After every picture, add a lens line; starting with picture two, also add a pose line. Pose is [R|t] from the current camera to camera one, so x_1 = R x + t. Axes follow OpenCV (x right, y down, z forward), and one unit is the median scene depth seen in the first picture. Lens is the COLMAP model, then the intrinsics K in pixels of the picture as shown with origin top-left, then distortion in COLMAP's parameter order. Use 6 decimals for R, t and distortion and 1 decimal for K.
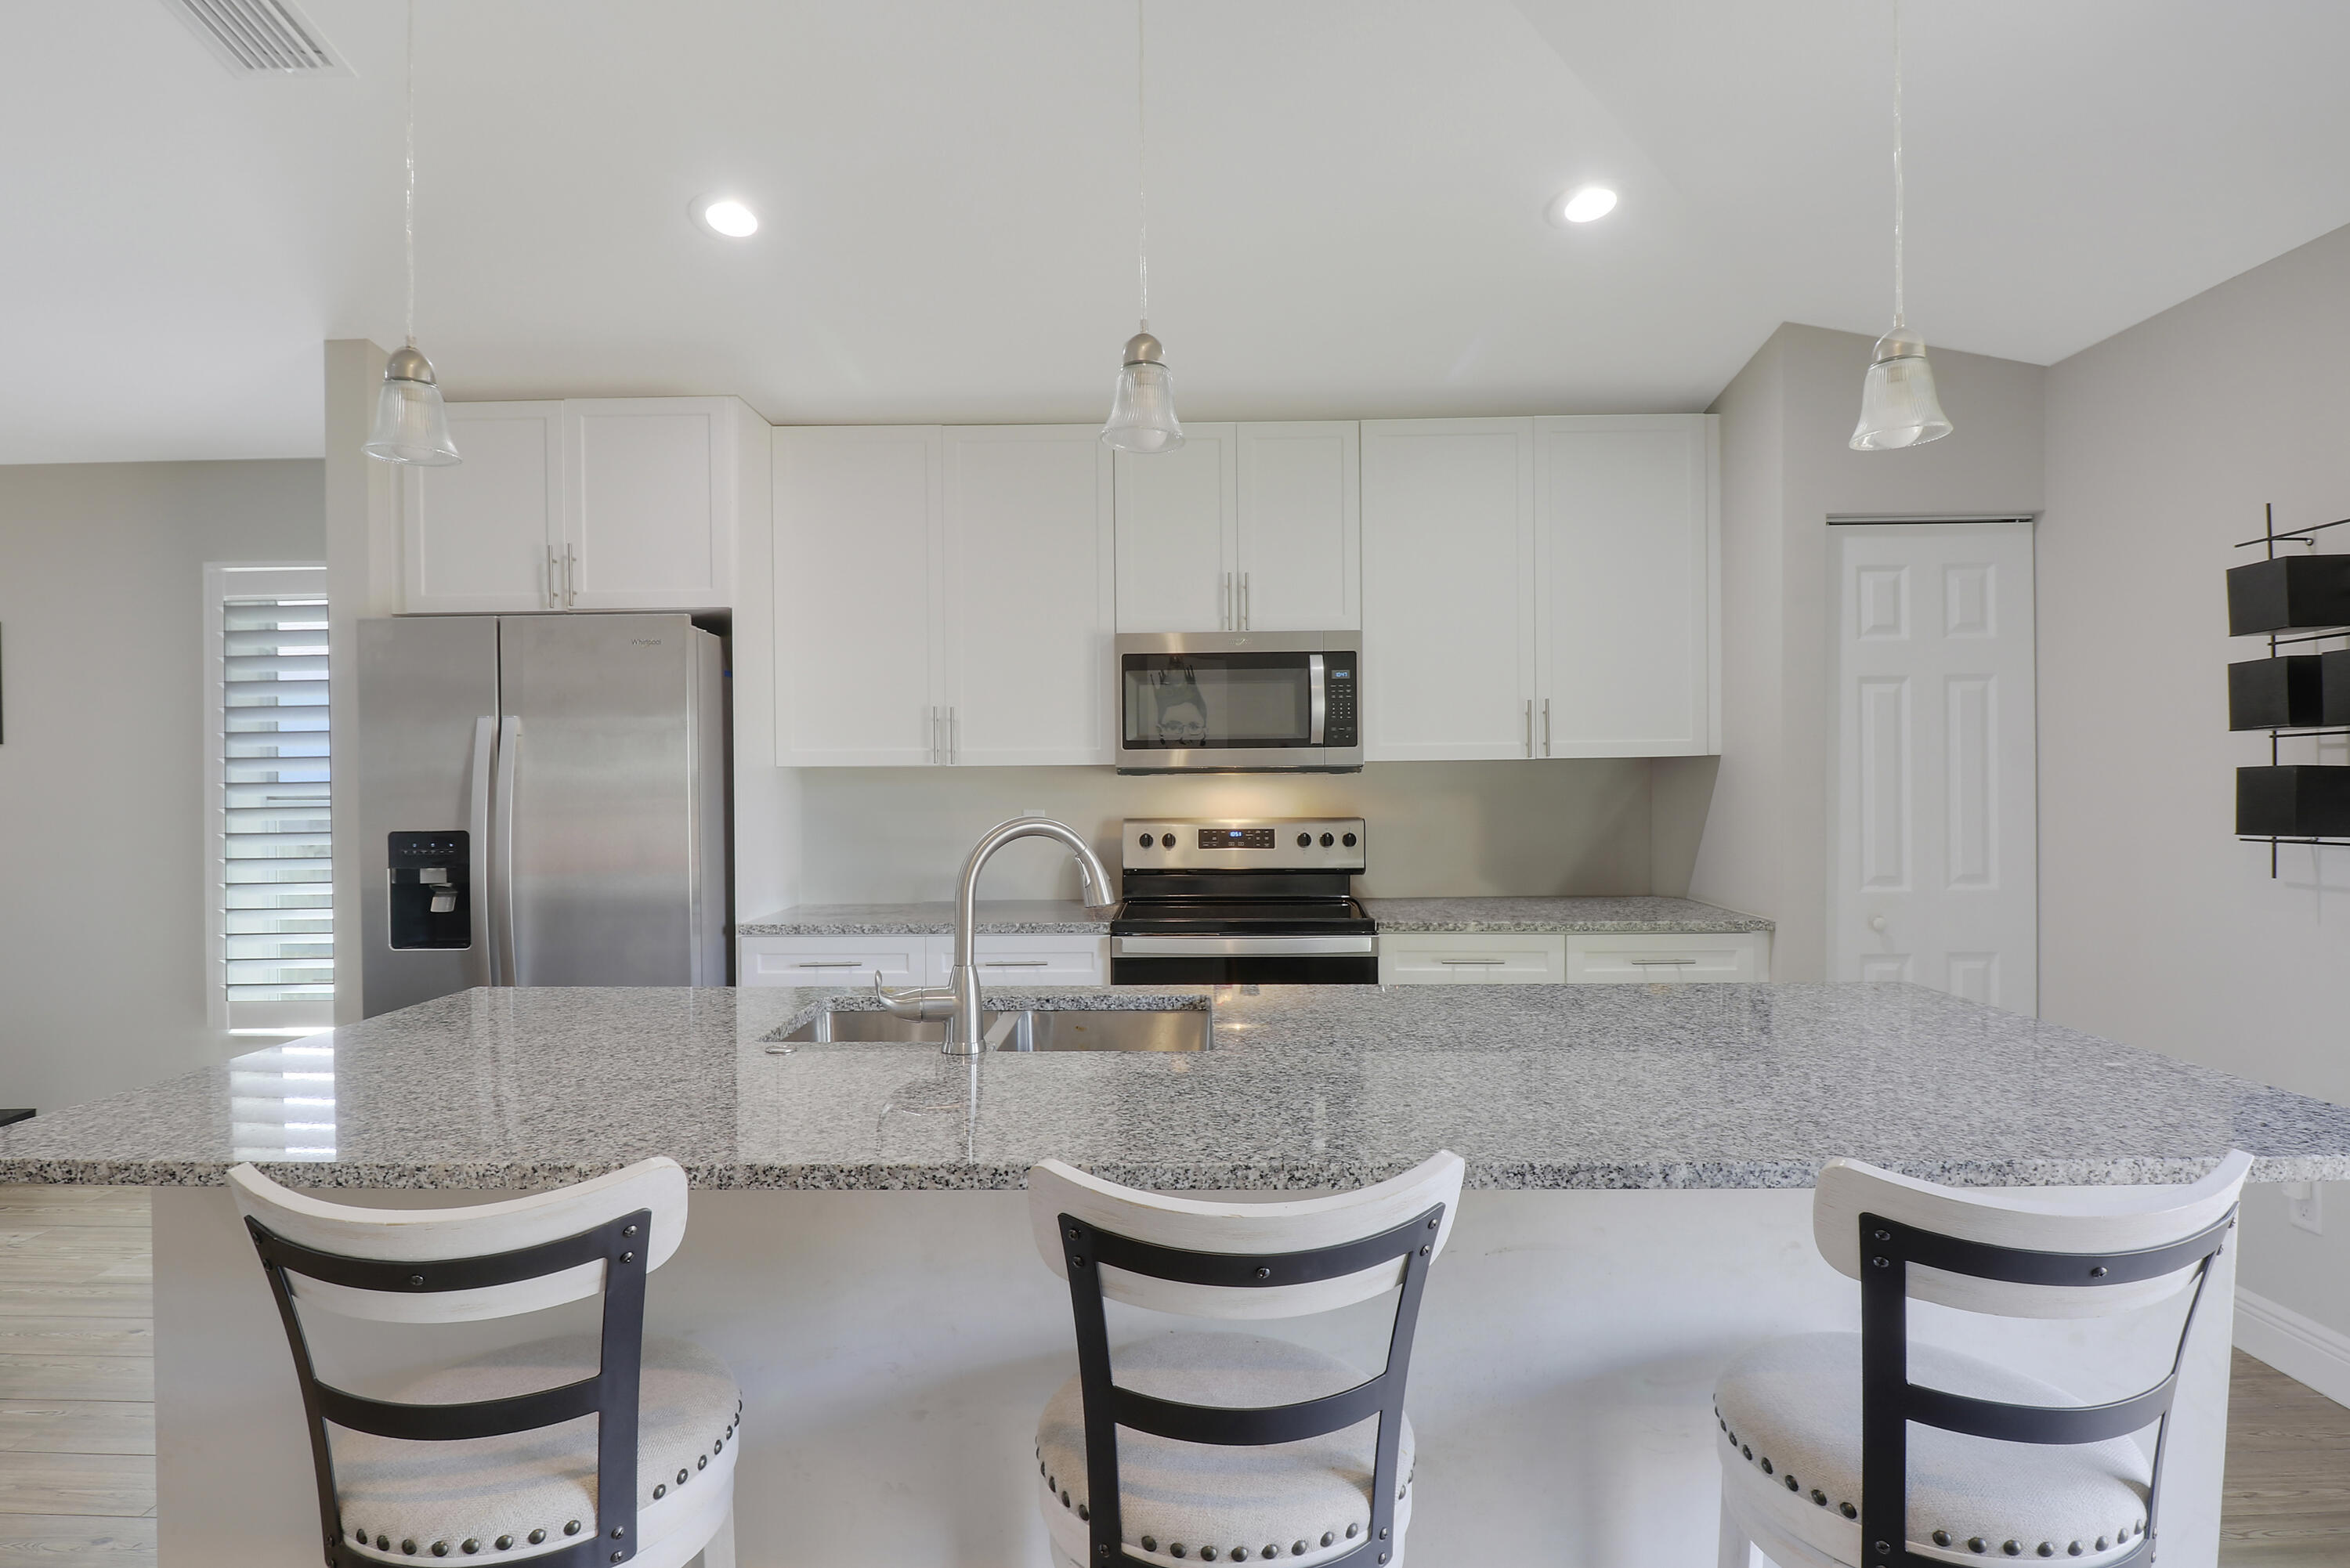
lens RADIAL K [[1207.5, 0, 1175.0], [0, 1207.5, 784.0], [0, 0, 1]] dist [0.003679, 0.000302]
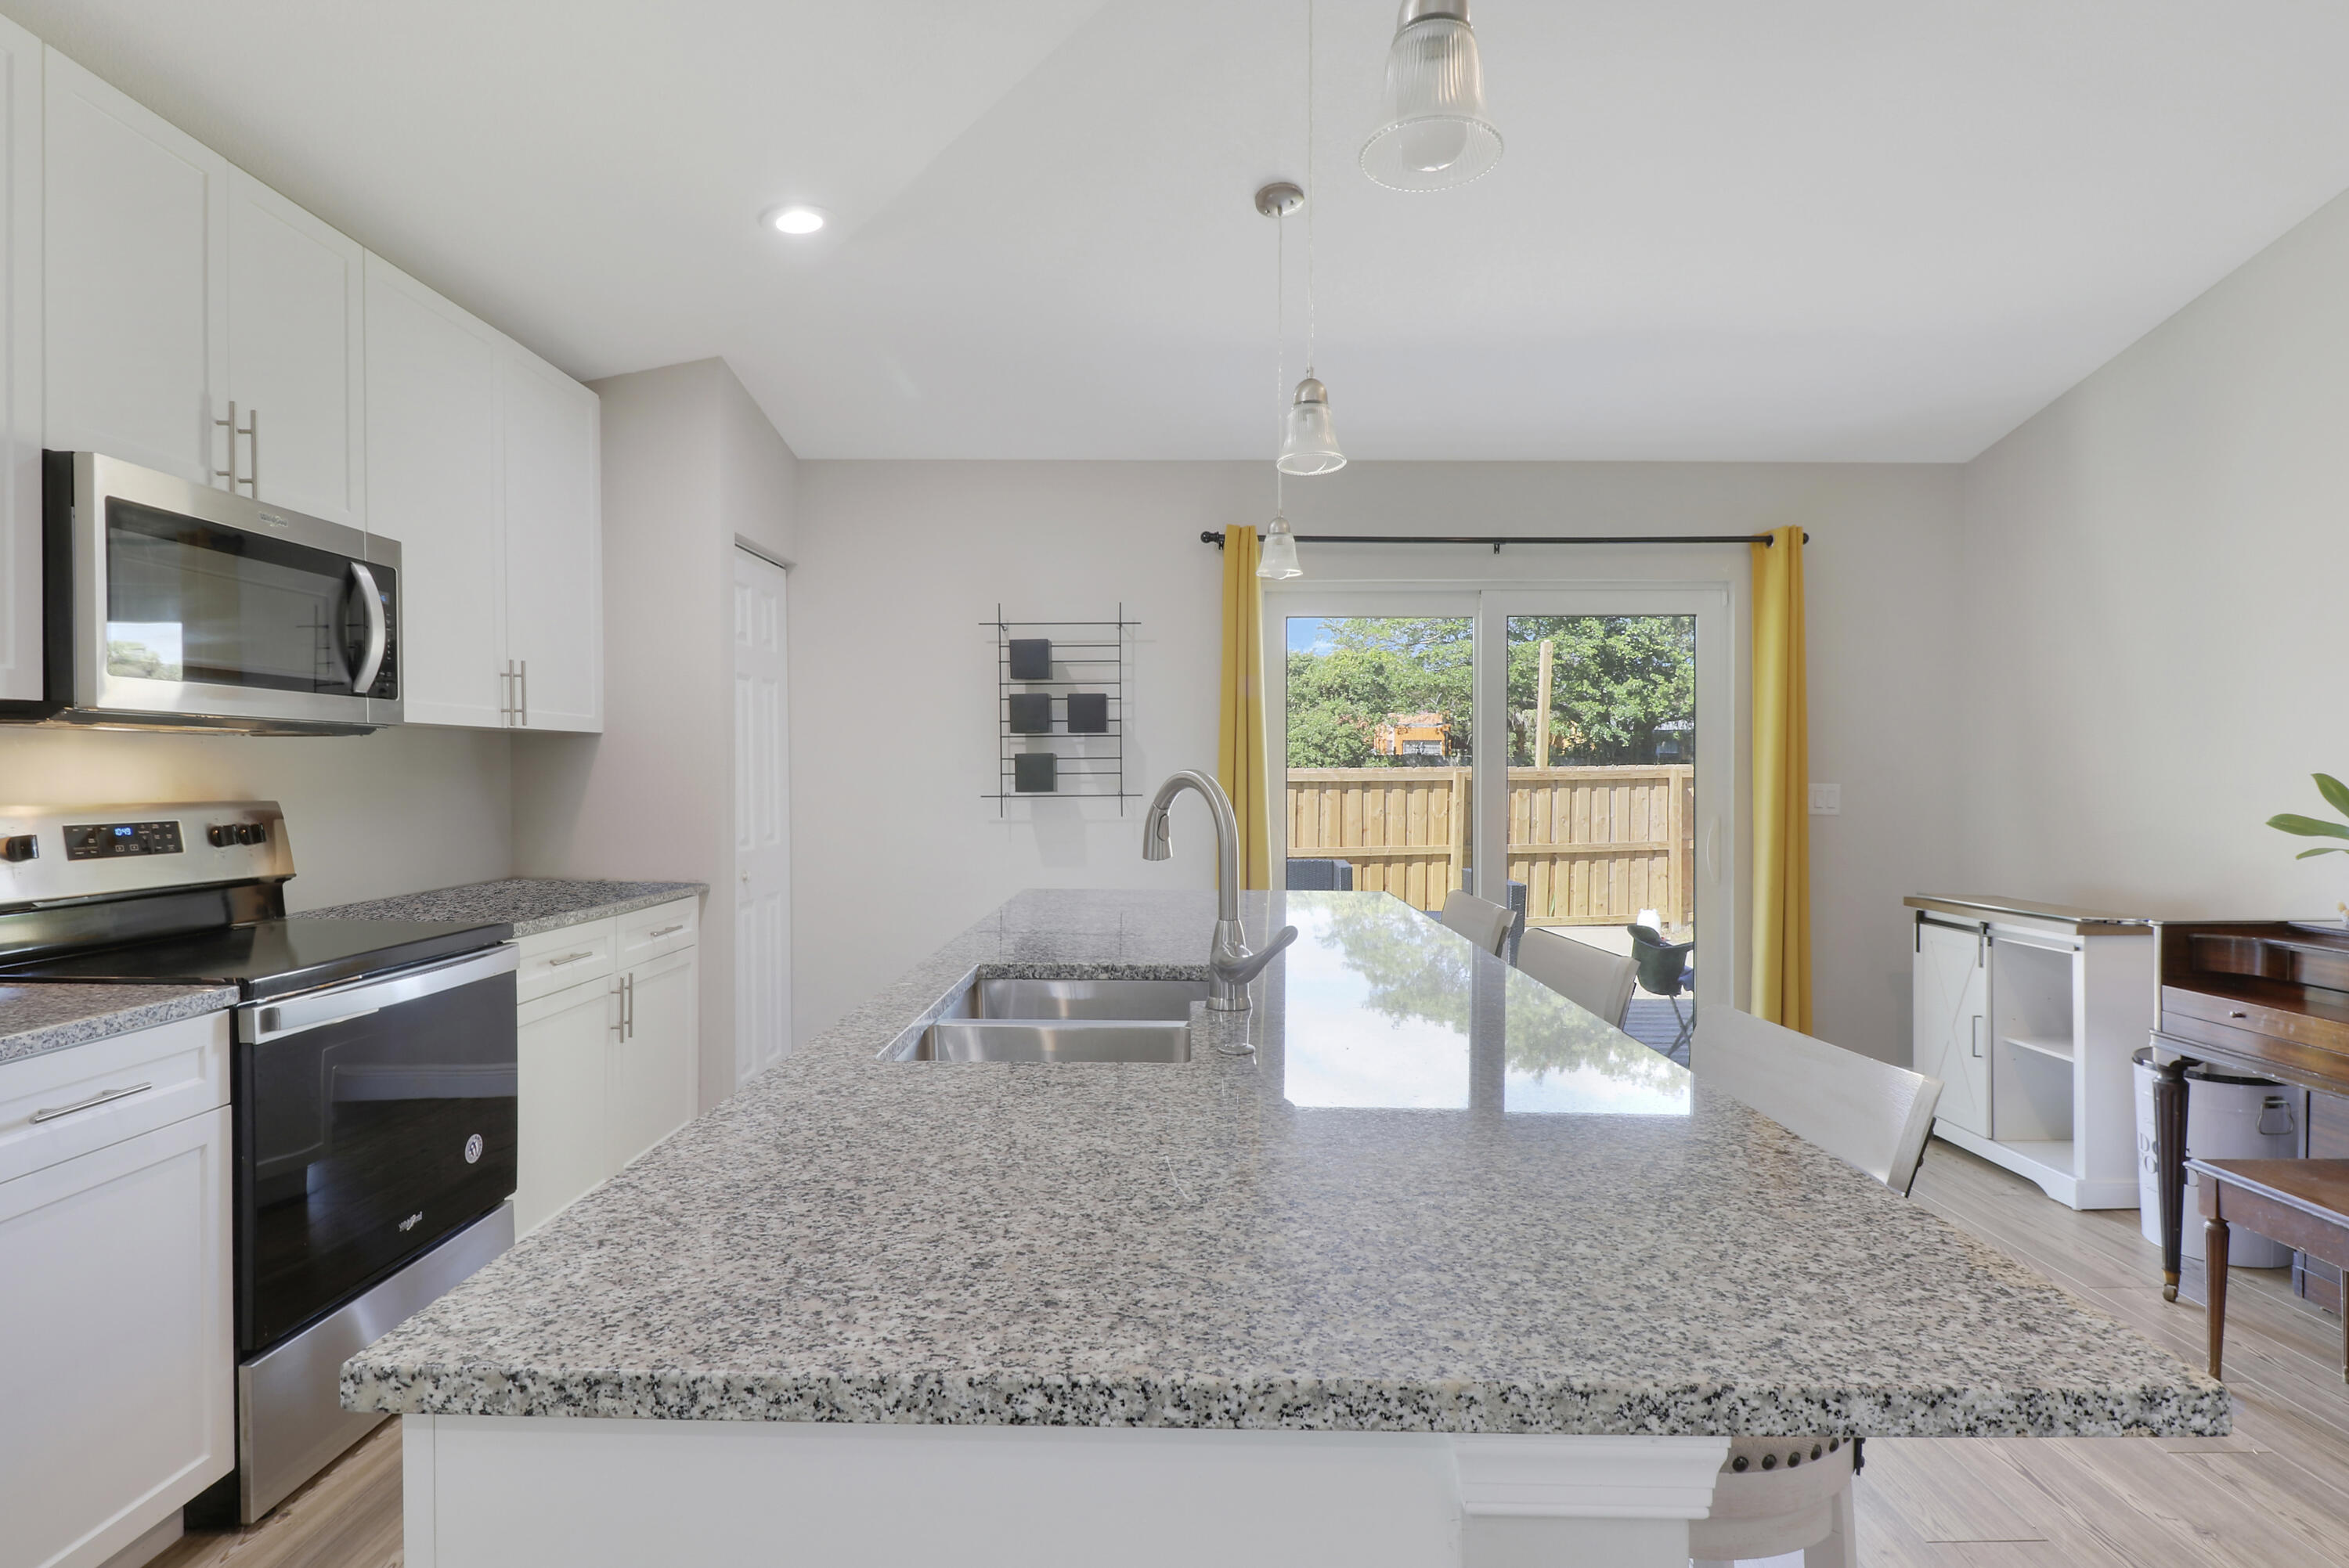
lens RADIAL K [[1206.9, 0, 1174.5], [0, 1206.9, 784.0], [0, 0, 1]] dist [0.003679, 0.000302]
pose [[-0.015466, -0.000497, 0.999880, -0.608474], [-0.000428, 1.000000, 0.000490, 0.019950], [-0.999880, -0.000421, -0.015466, 0.557863]]
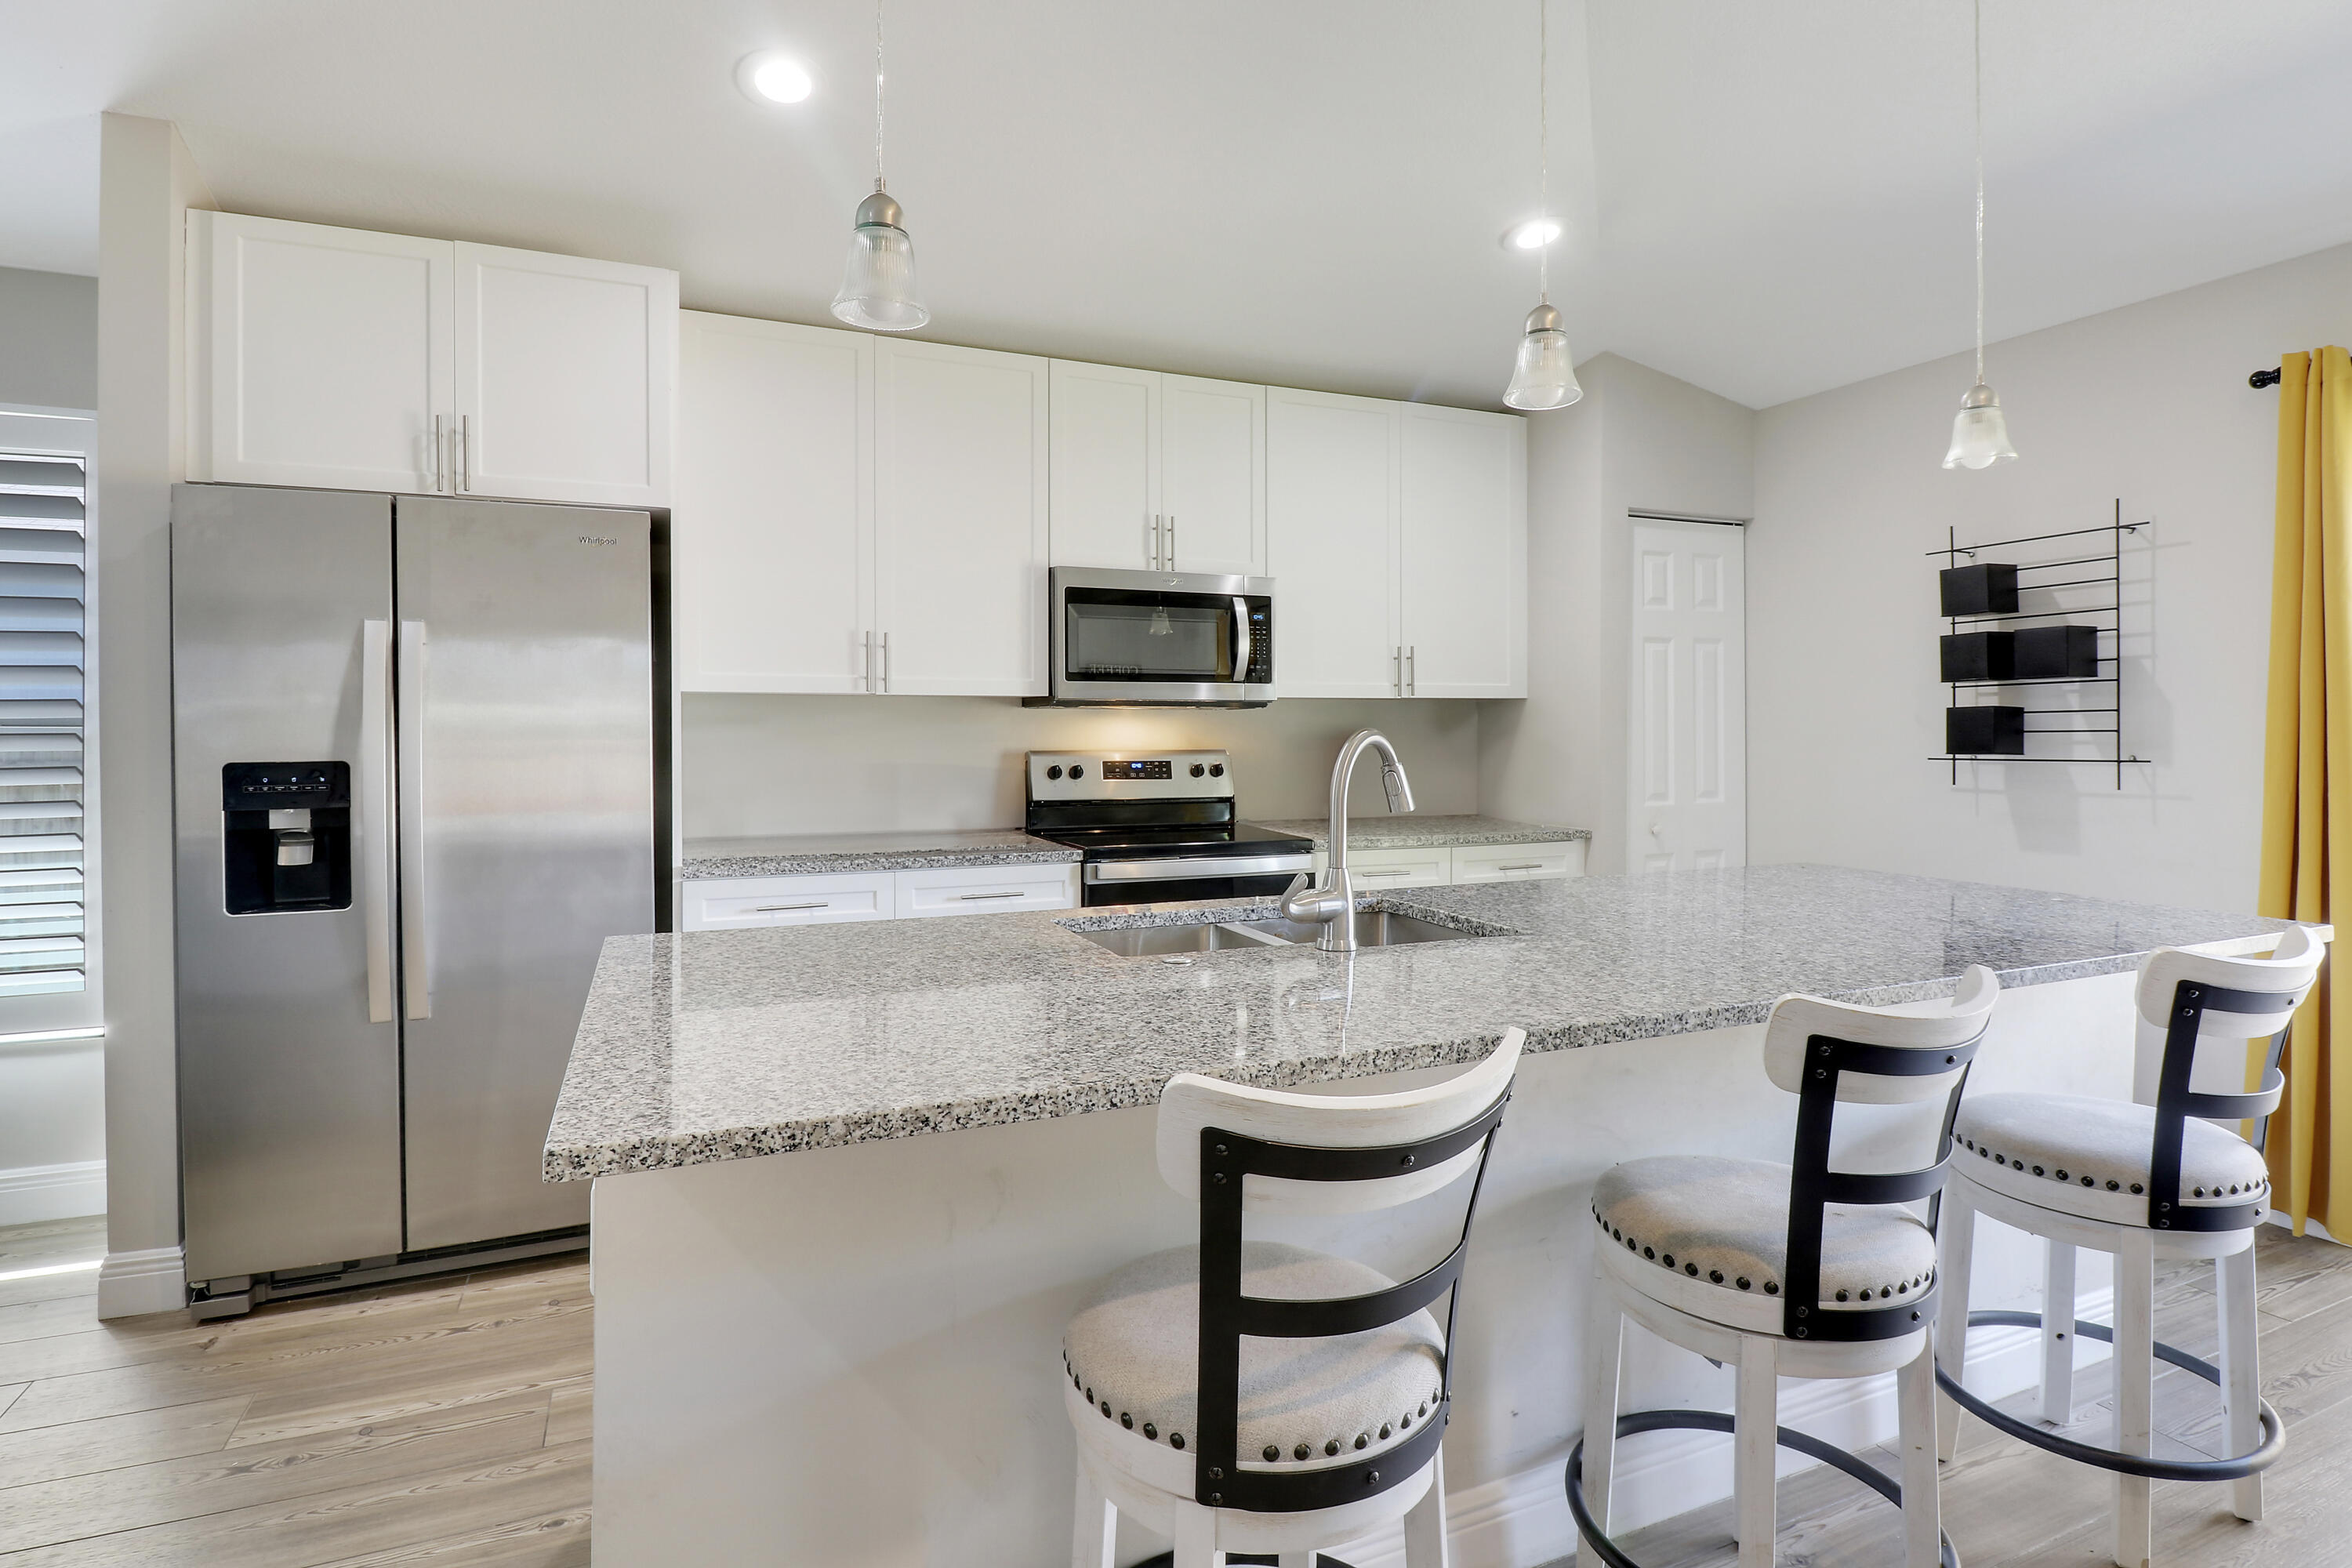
lens RADIAL K [[1187.6, 0, 1149.2], [0, 1187.6, 730.0], [0, 0, 1]] dist [-0.000987, -0.000190]
pose [[0.913581, 0.007753, 0.406583, -0.399301], [-0.005952, 0.999966, -0.005693, 0.018456], [-0.406614, 0.002781, 0.913596, 0.064970]]
